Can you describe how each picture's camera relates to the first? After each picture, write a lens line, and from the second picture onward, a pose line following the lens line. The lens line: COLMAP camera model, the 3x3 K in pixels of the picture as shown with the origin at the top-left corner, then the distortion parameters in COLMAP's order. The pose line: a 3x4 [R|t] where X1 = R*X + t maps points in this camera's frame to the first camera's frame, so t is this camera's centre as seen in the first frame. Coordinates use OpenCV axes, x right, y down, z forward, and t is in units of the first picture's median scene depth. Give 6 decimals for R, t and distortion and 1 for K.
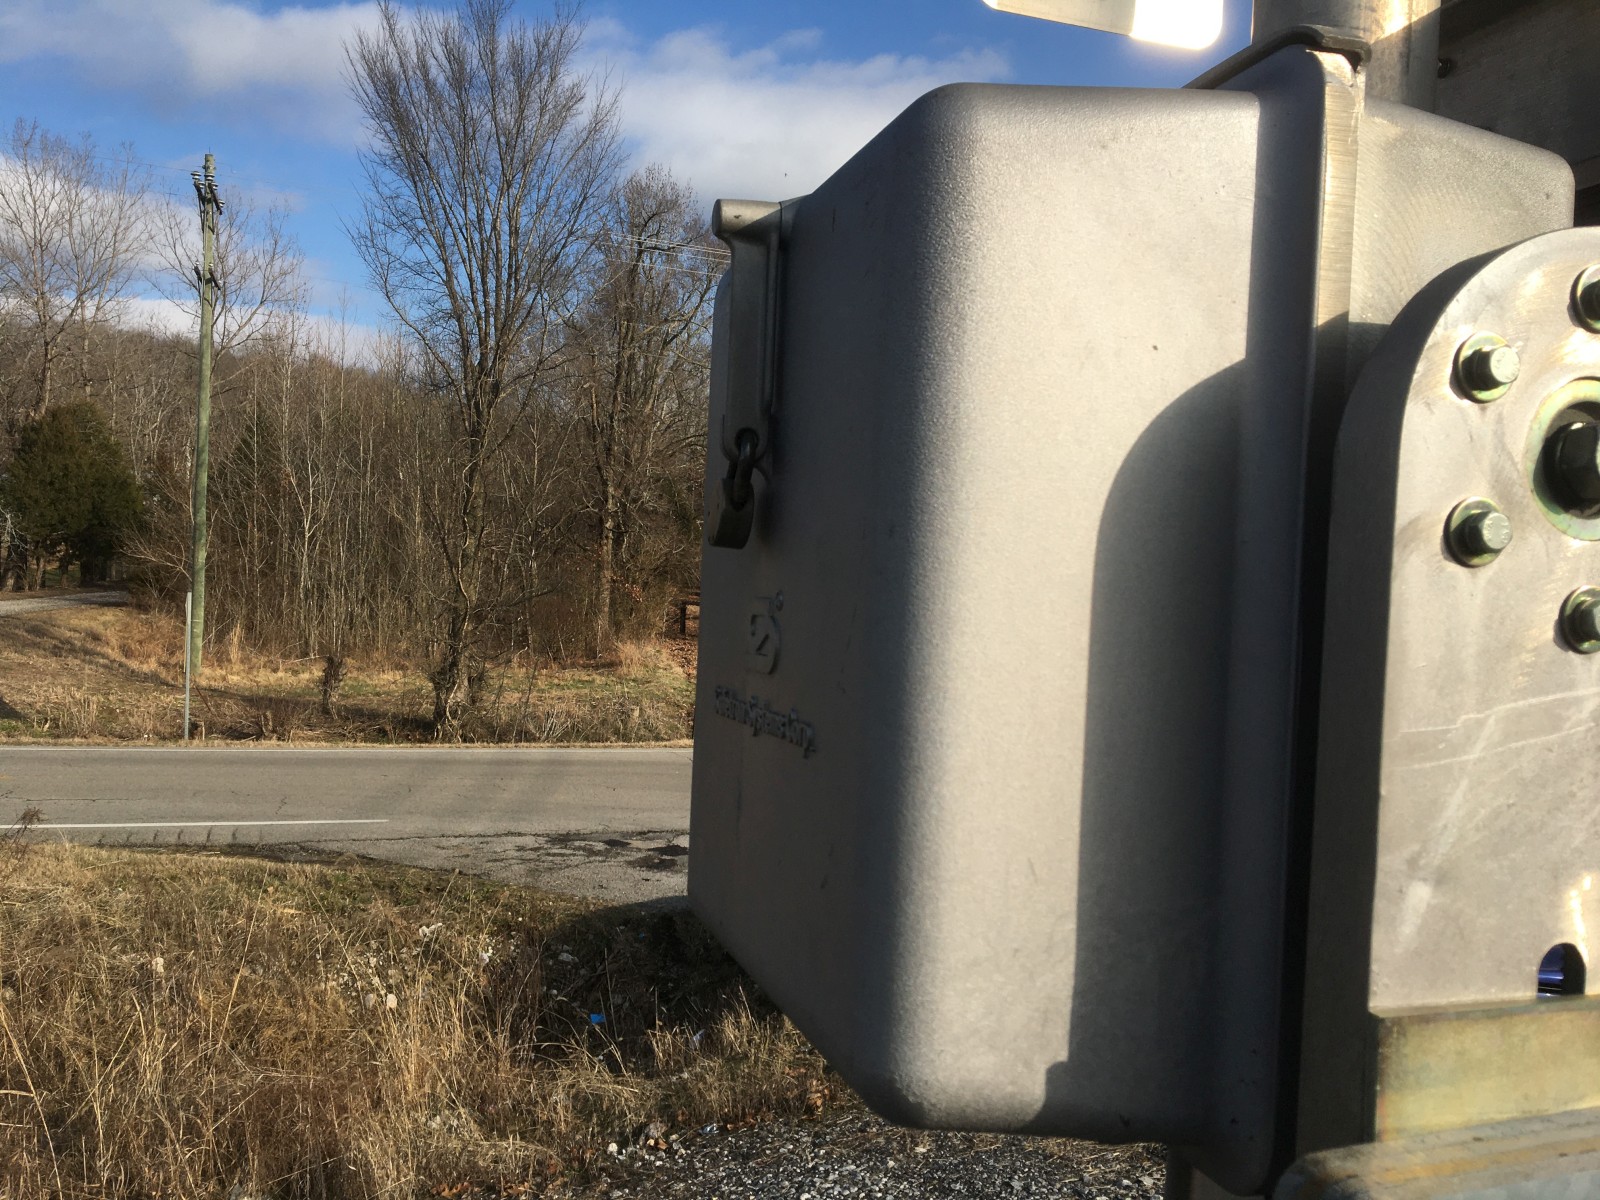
lens RADIAL K [[1319.1, 0, 777.3], [0, 1319.1, 610.4], [0, 0, 1]] dist [0.094320, -0.141768]
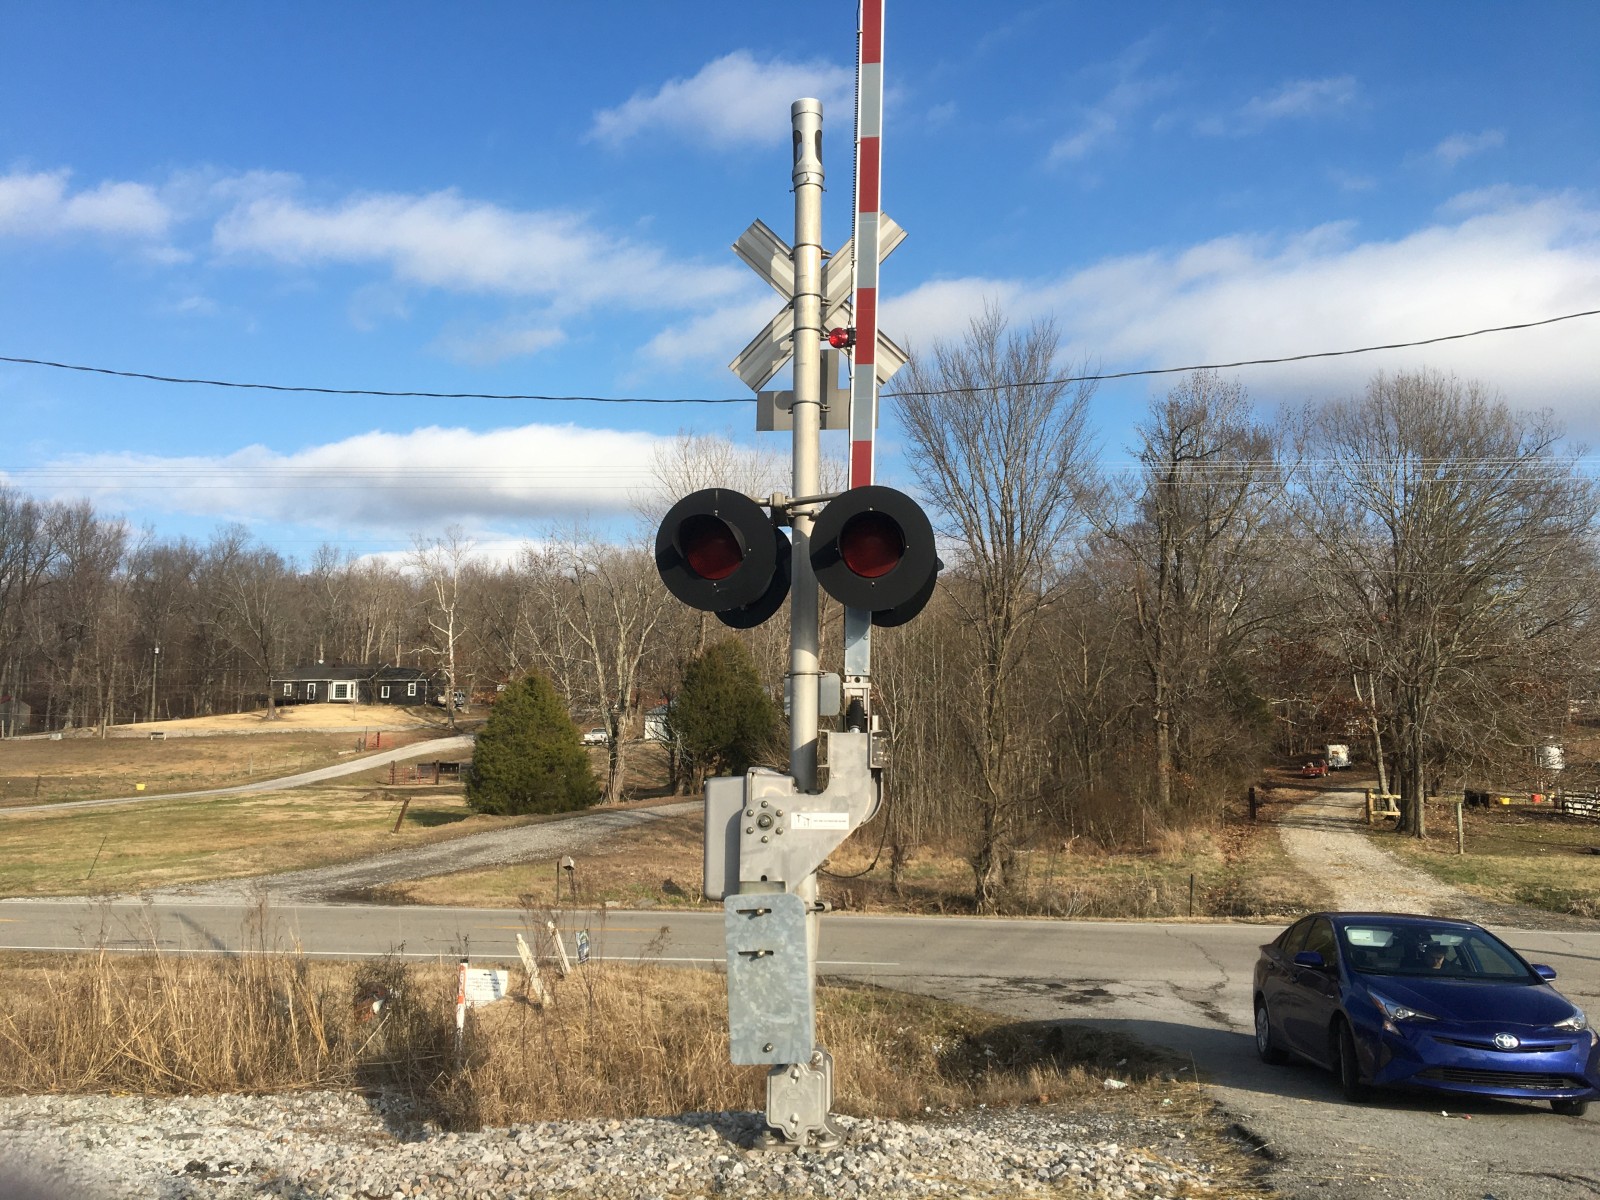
lens RADIAL K [[1319.1, 0, 793.0], [0, 1319.1, 601.6], [0, 0, 1]] dist [0.094320, -0.141768]
pose [[0.903856, -0.090735, -0.418105, 0.119783], [0.029121, 0.988034, -0.151464, -0.005537], [0.426845, 0.124726, 0.895682, -0.184306]]
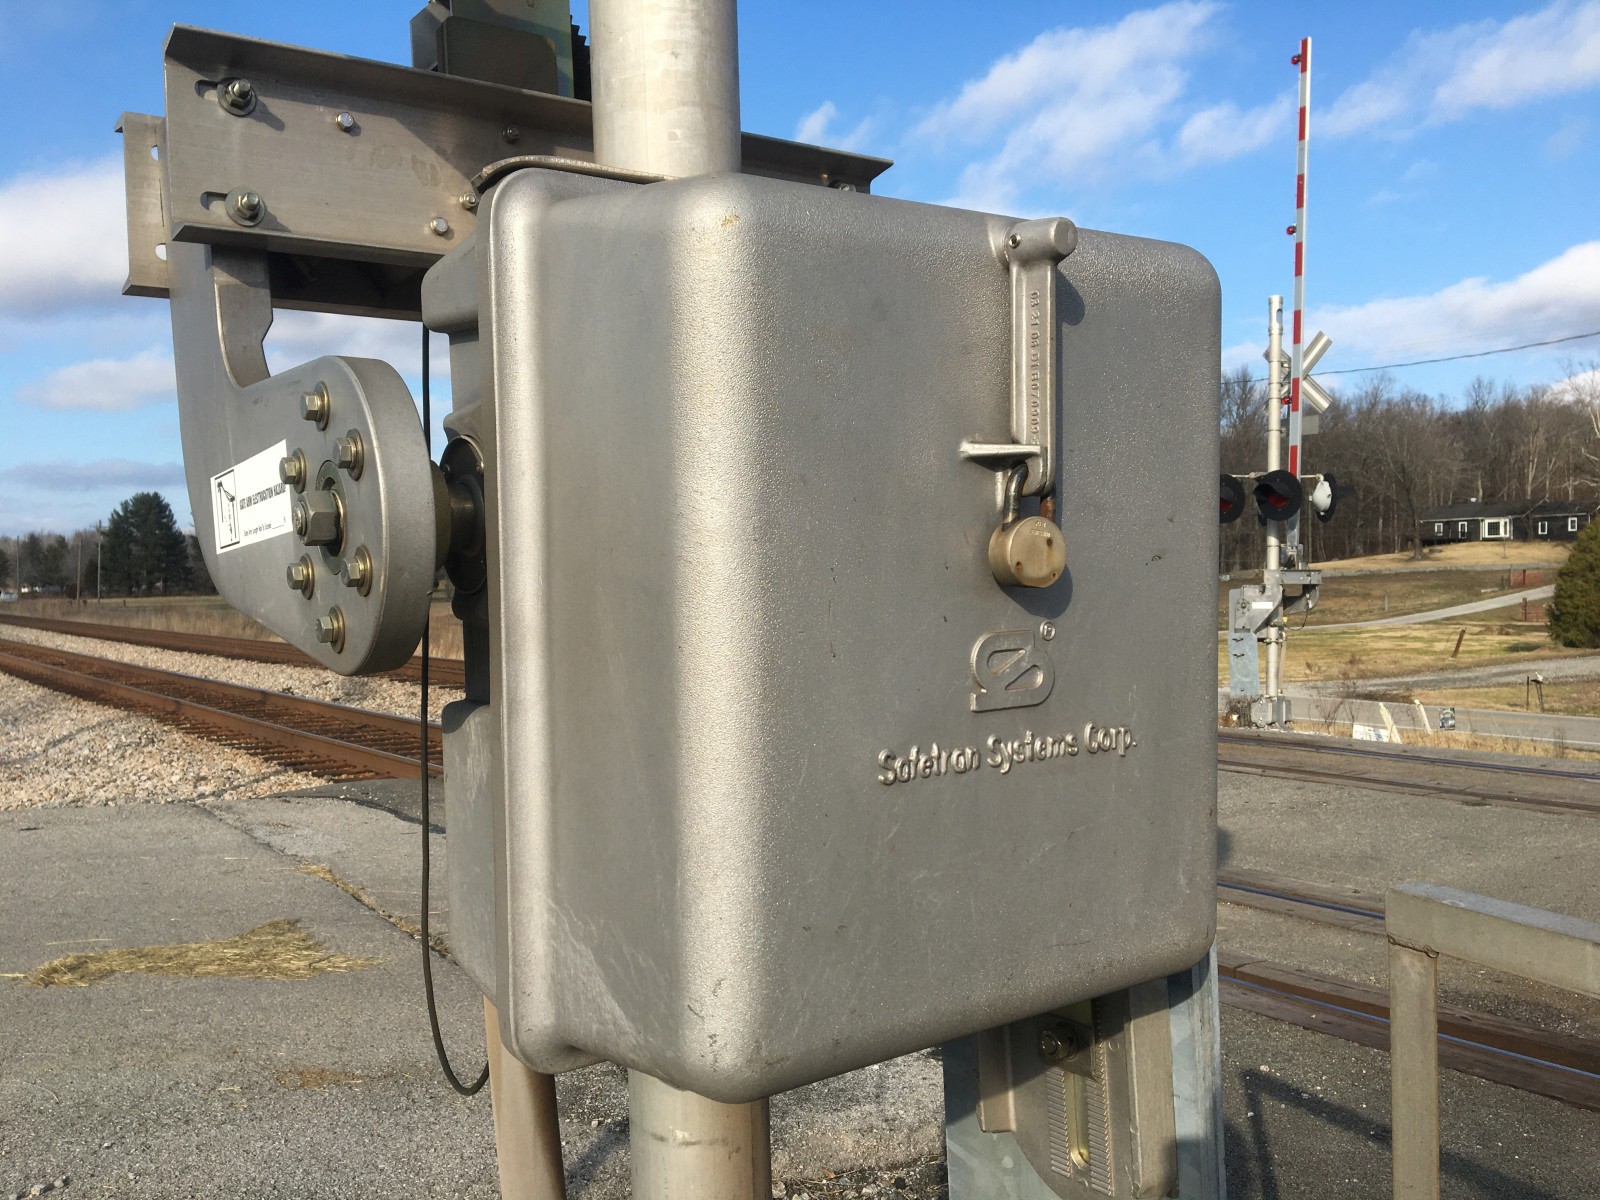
lens RADIAL K [[1319.1, 0, 787.5], [0, 1319.1, 602.4], [0, 0, 1]] dist [0.094320, -0.141768]
pose [[0.289290, -0.038607, -0.956463, 0.522919], [-0.006239, 0.999089, -0.042215, 0.022245], [0.957221, 0.018180, 0.288786, -0.339851]]
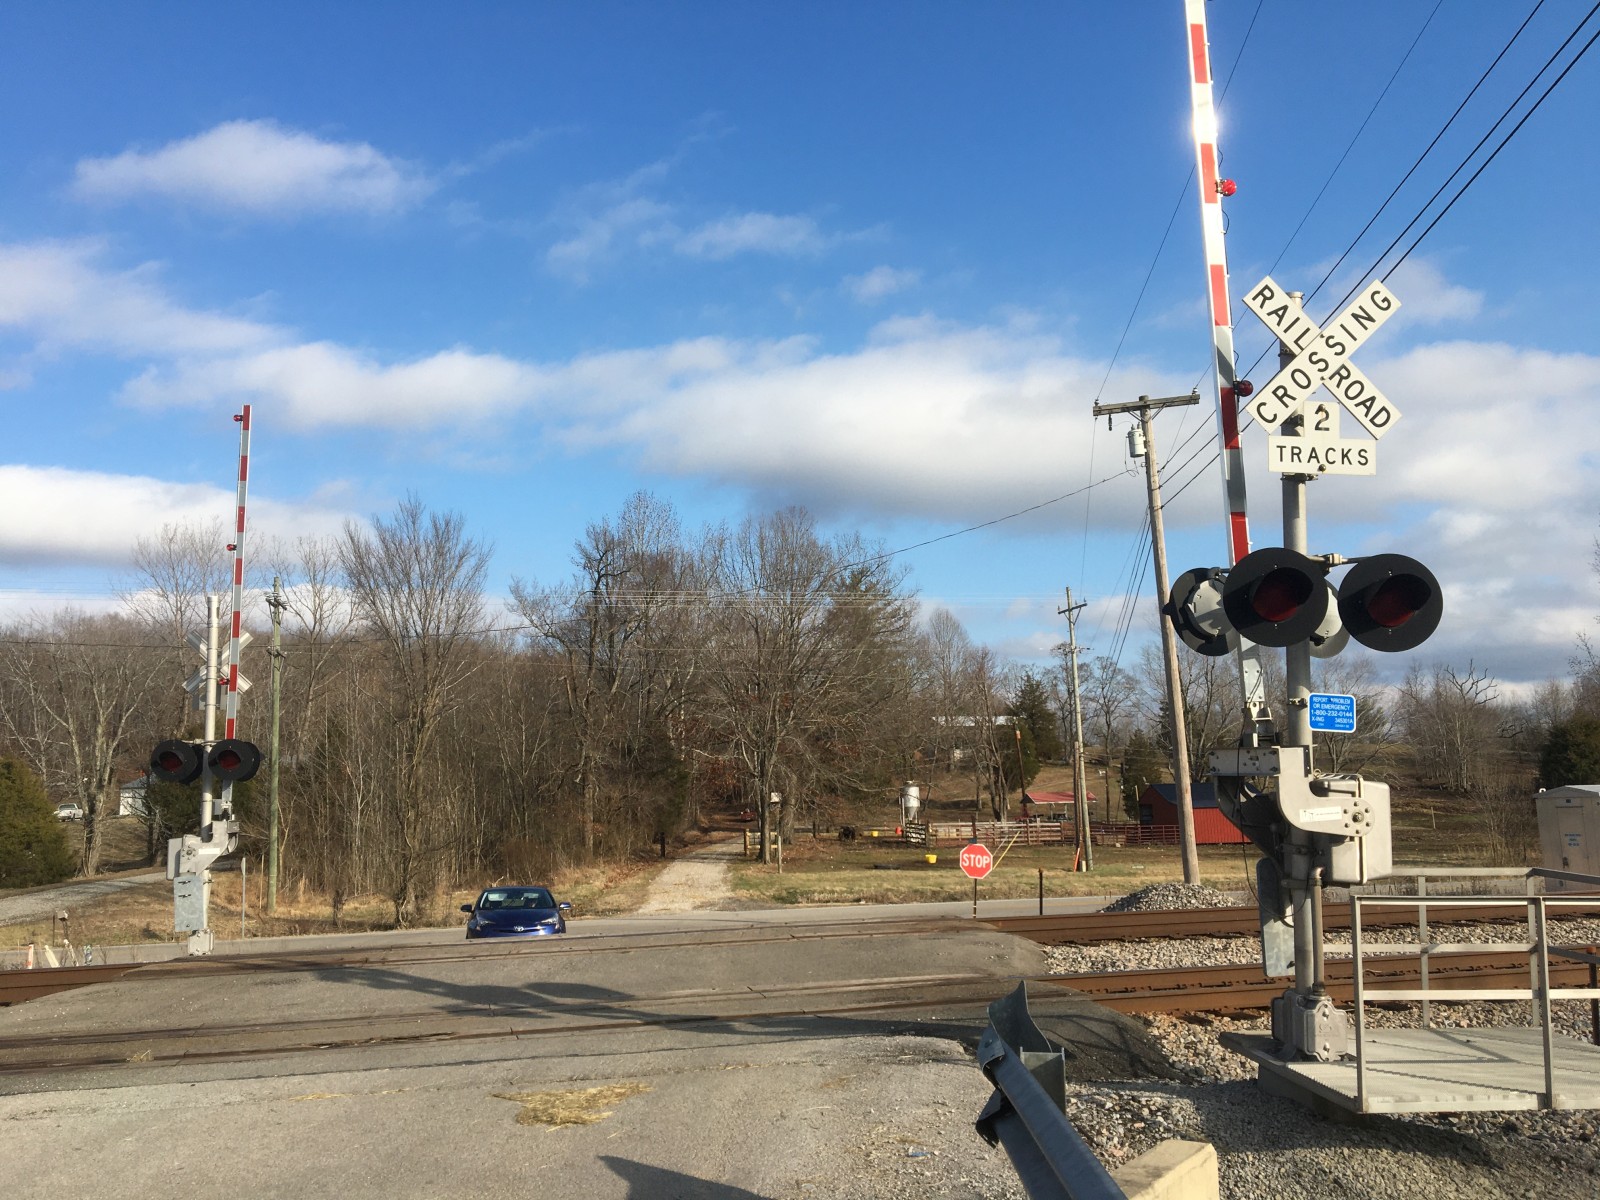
lens RADIAL K [[1319.1, 0, 773.9], [0, 1319.1, 608.6], [0, 0, 1]] dist [0.094320, -0.141768]
pose [[0.992011, -0.092123, -0.086178, 0.389390], [0.076566, 0.982628, -0.169057, 0.013606], [0.100255, 0.161109, 0.981831, -0.649183]]
